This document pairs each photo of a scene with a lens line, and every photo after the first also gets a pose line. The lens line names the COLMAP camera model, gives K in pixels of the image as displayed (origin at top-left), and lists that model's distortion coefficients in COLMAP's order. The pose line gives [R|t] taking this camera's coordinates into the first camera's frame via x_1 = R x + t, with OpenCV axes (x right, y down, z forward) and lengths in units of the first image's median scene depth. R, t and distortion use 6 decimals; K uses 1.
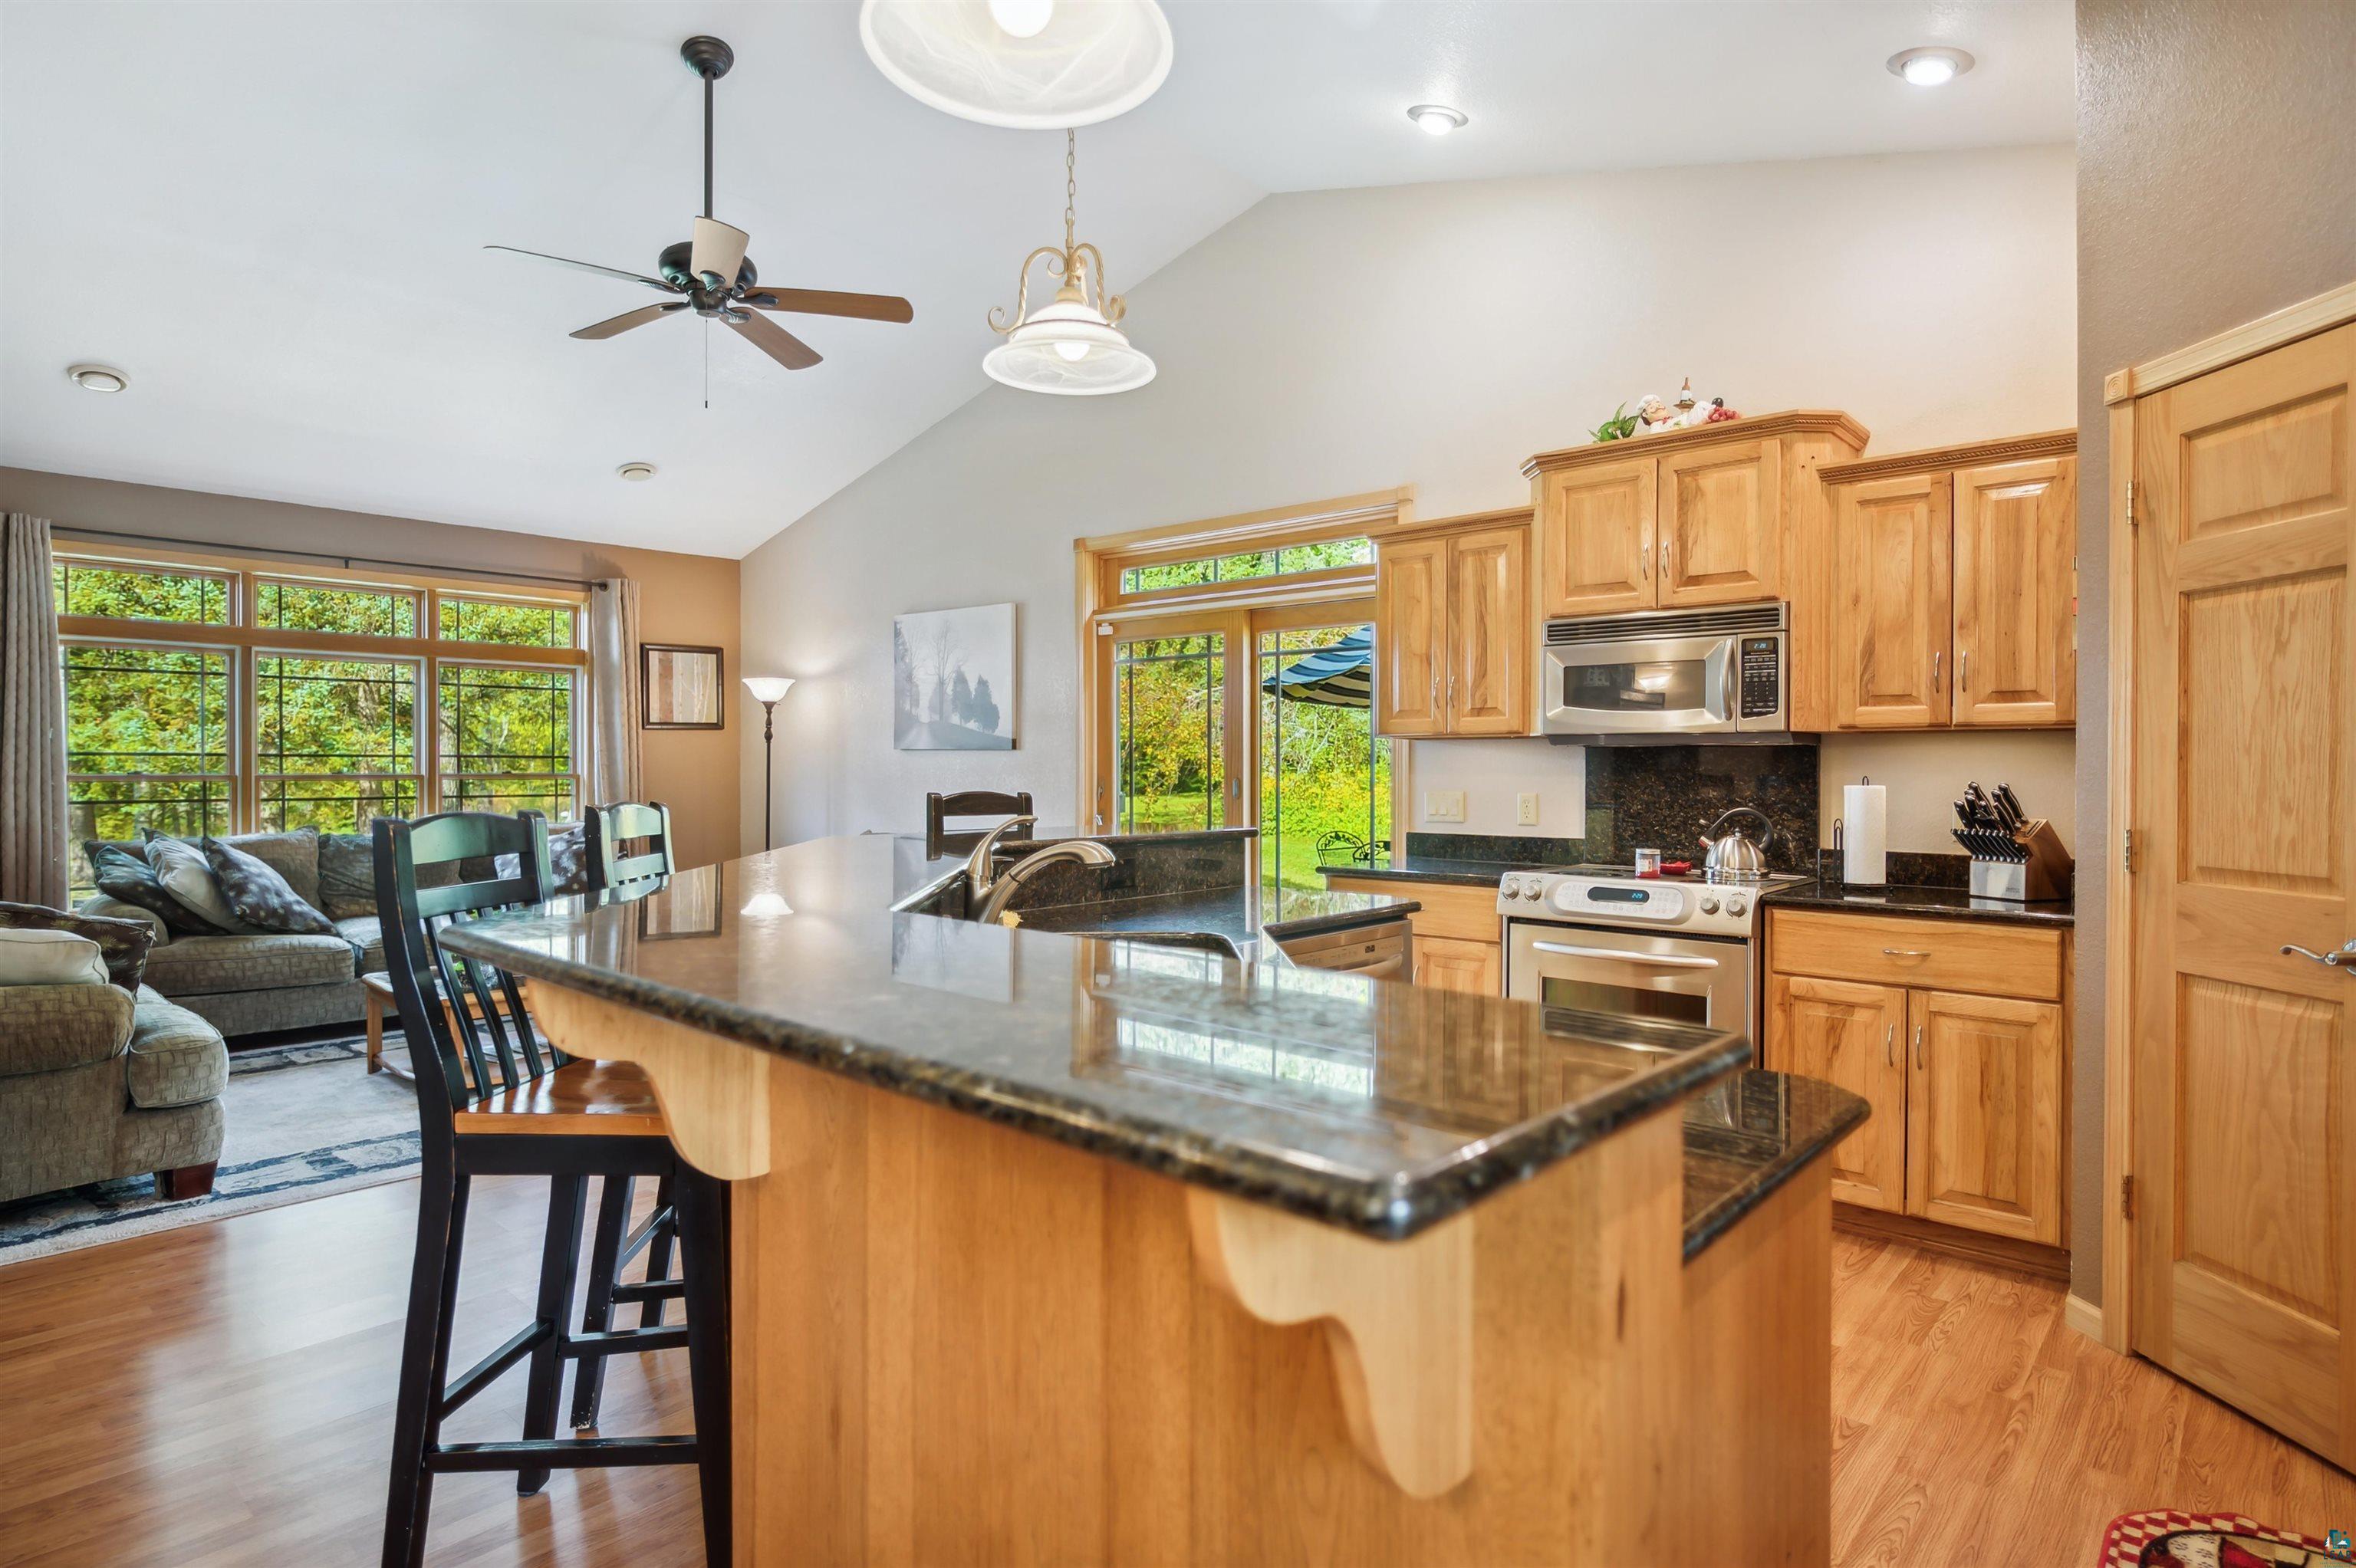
lens RADIAL K [[1248.2, 0, 1178.0], [0, 1248.2, 784.0], [0, 0, 1]] dist [-0.001259, 0.000720]
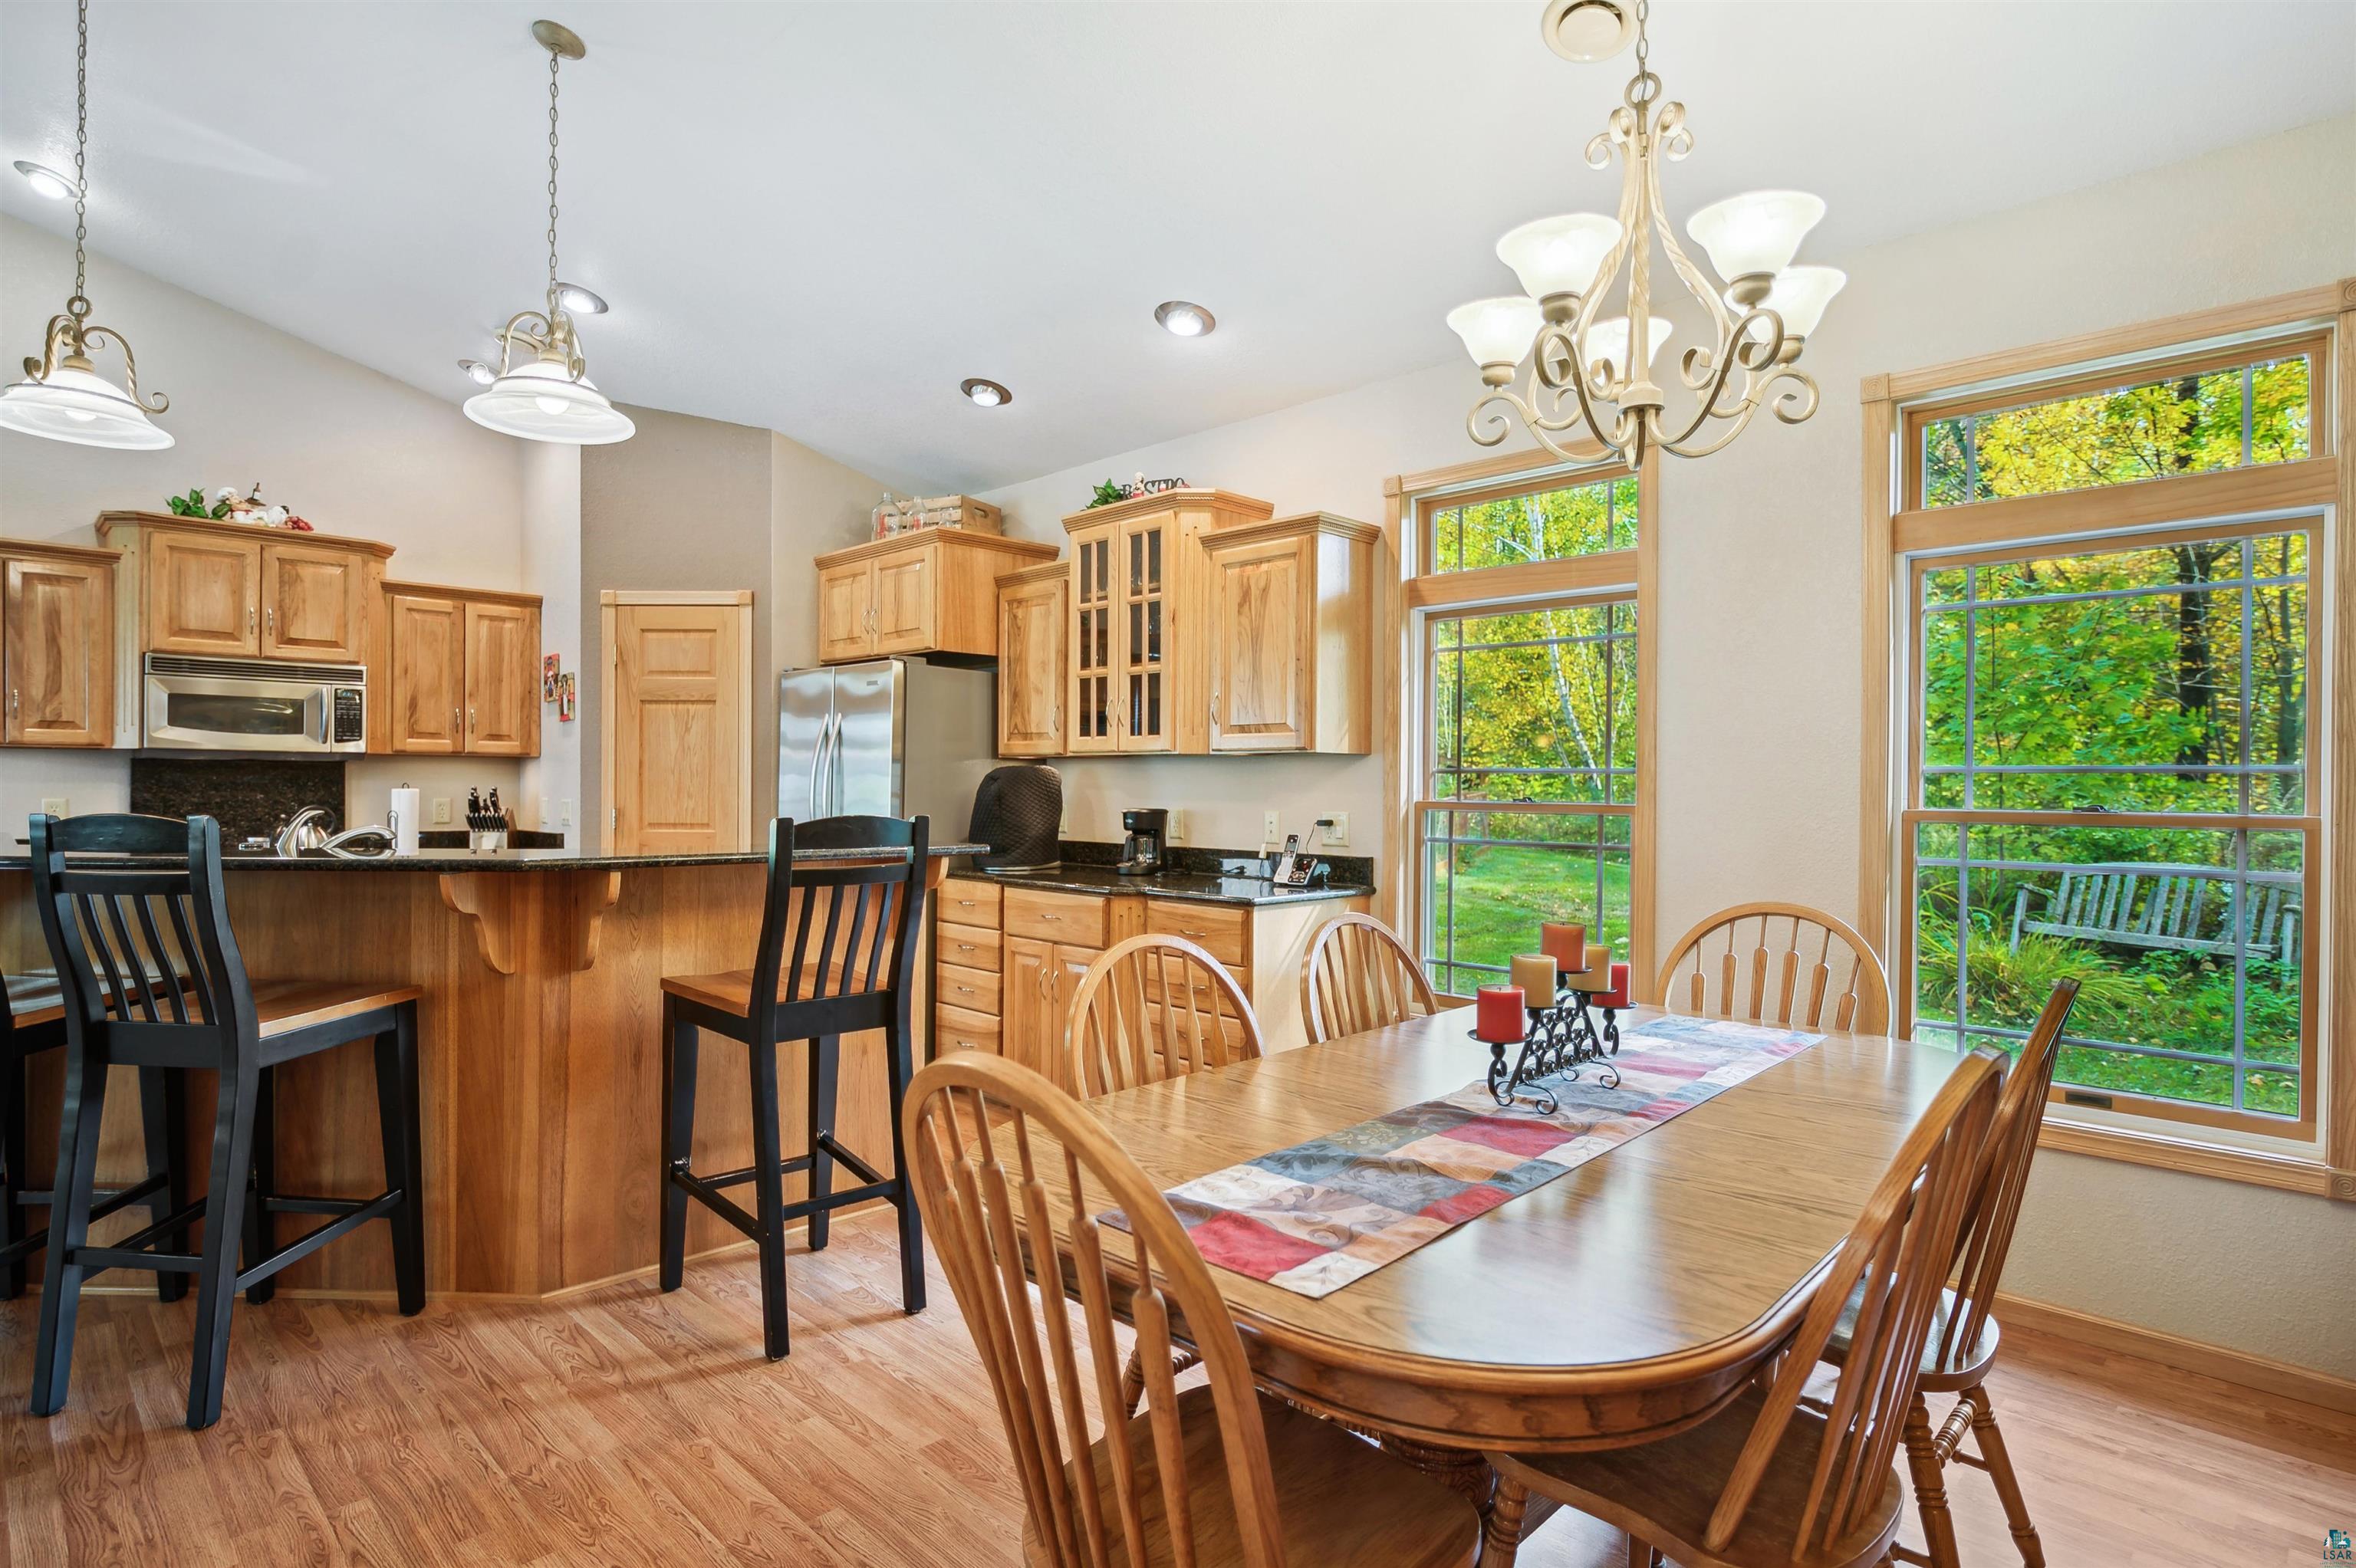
lens RADIAL K [[1258.9, 0, 1178.0], [0, 1258.9, 784.0], [0, 0, 1]] dist [0.004307, 0.001289]
pose [[0.069178, 0.000300, 0.997604, -0.634232], [0.007330, 0.999973, -0.000809, 0.002214], [-0.997577, 0.007369, 0.069174, -0.050596]]
